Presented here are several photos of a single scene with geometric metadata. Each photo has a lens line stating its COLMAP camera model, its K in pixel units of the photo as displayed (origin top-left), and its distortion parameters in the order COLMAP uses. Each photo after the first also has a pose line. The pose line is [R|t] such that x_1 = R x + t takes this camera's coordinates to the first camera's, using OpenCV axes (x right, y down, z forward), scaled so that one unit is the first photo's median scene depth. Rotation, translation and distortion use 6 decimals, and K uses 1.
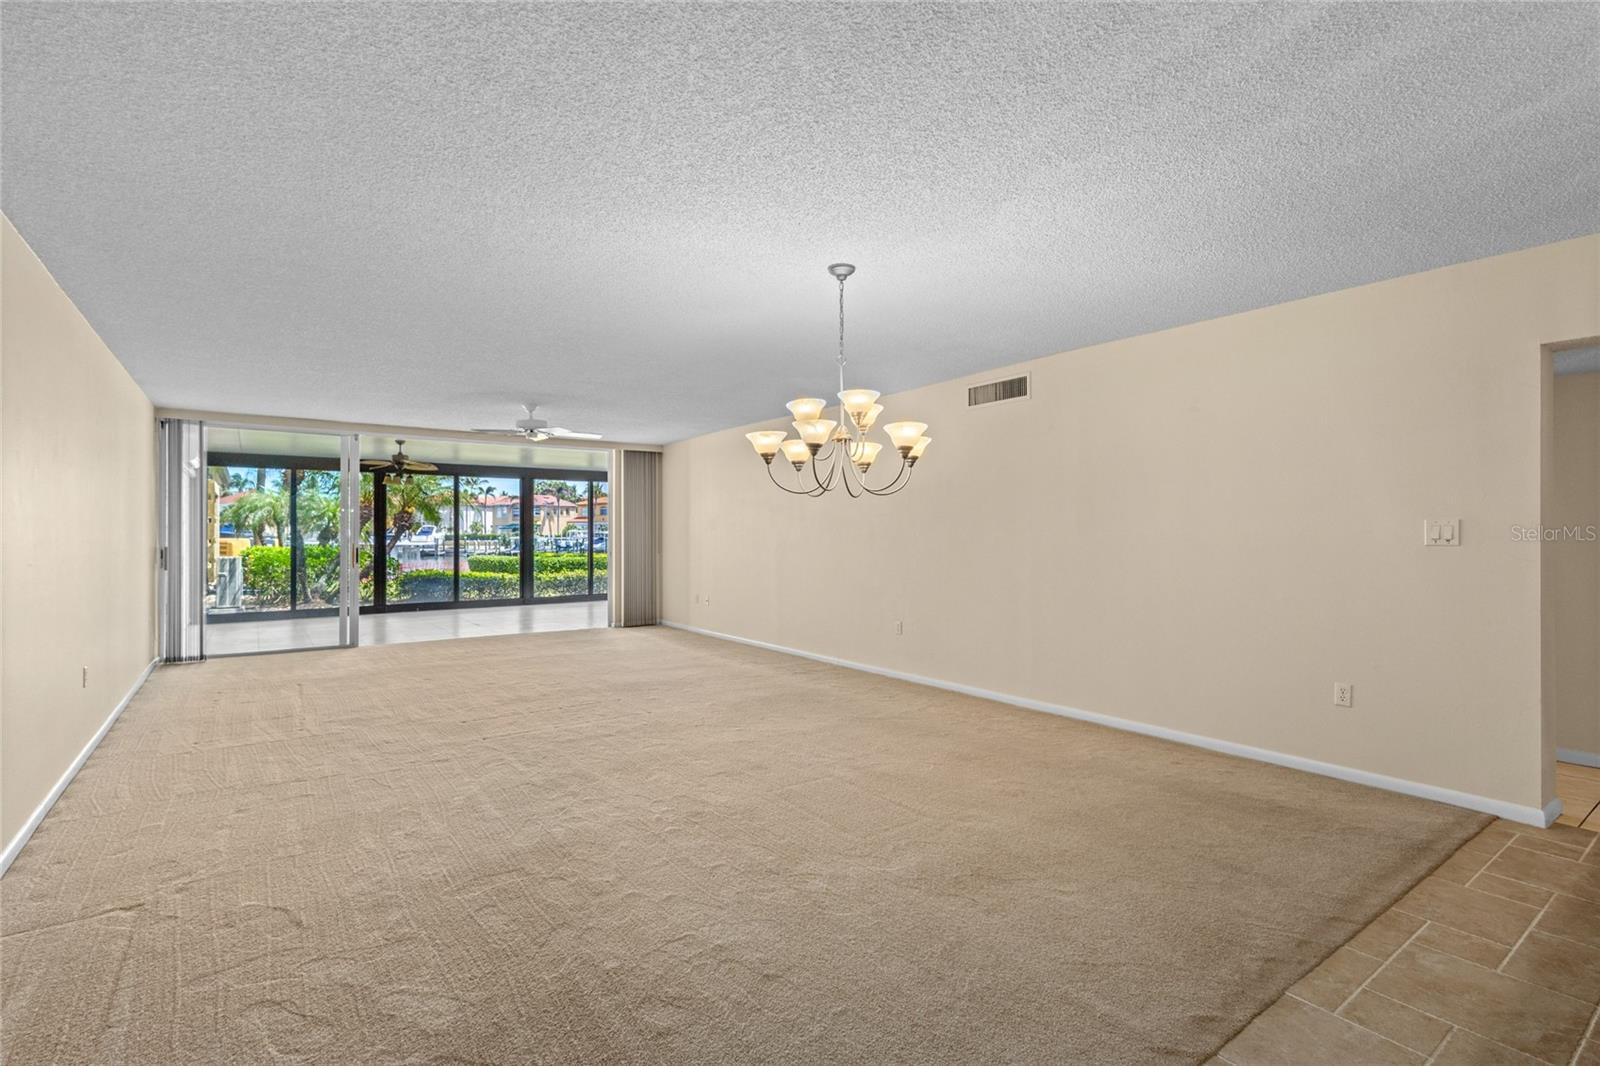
lens RADIAL K [[741.8, 0, 802.5], [0, 741.8, 532.4], [0, 0, 1]] dist [0.012475, -0.000514]
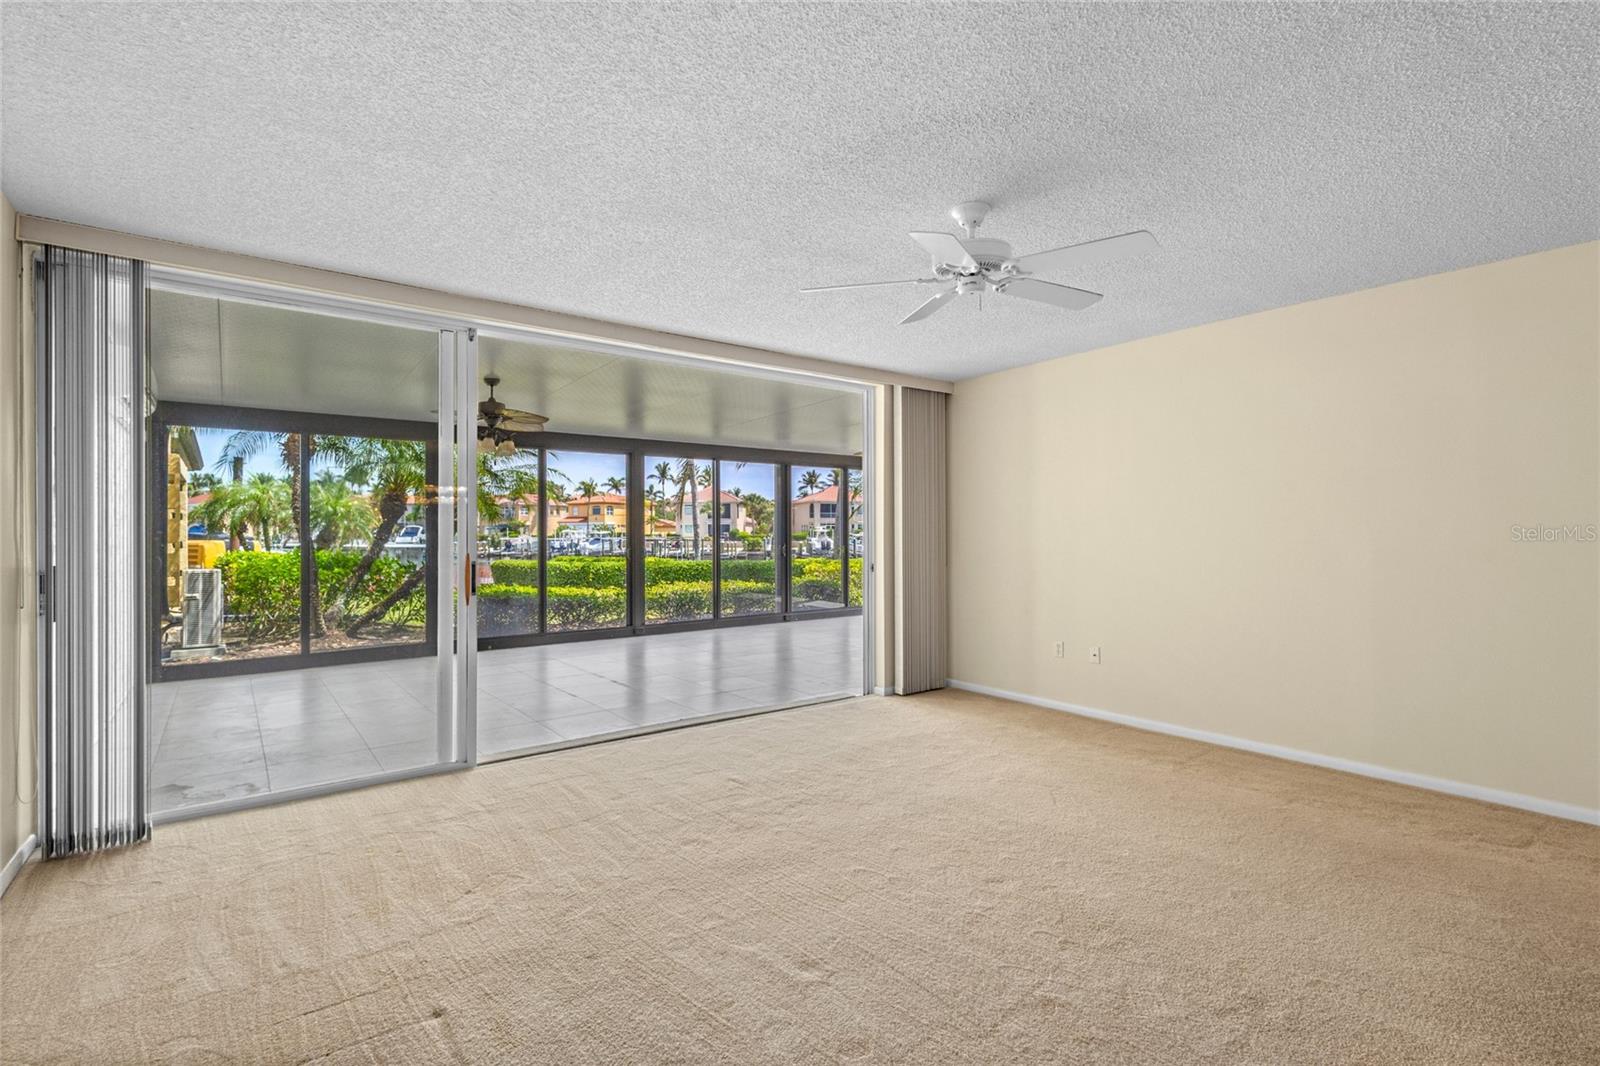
lens RADIAL K [[740.8, 0, 797.9], [0, 740.8, 532.3], [0, 0, 1]] dist [0.013502, 0.000118]
pose [[0.999788, -0.002627, 0.020402, -0.244121], [0.002624, 0.999997, 0.000174, 0.001138], [-0.020403, -0.000120, 0.999792, 0.315355]]
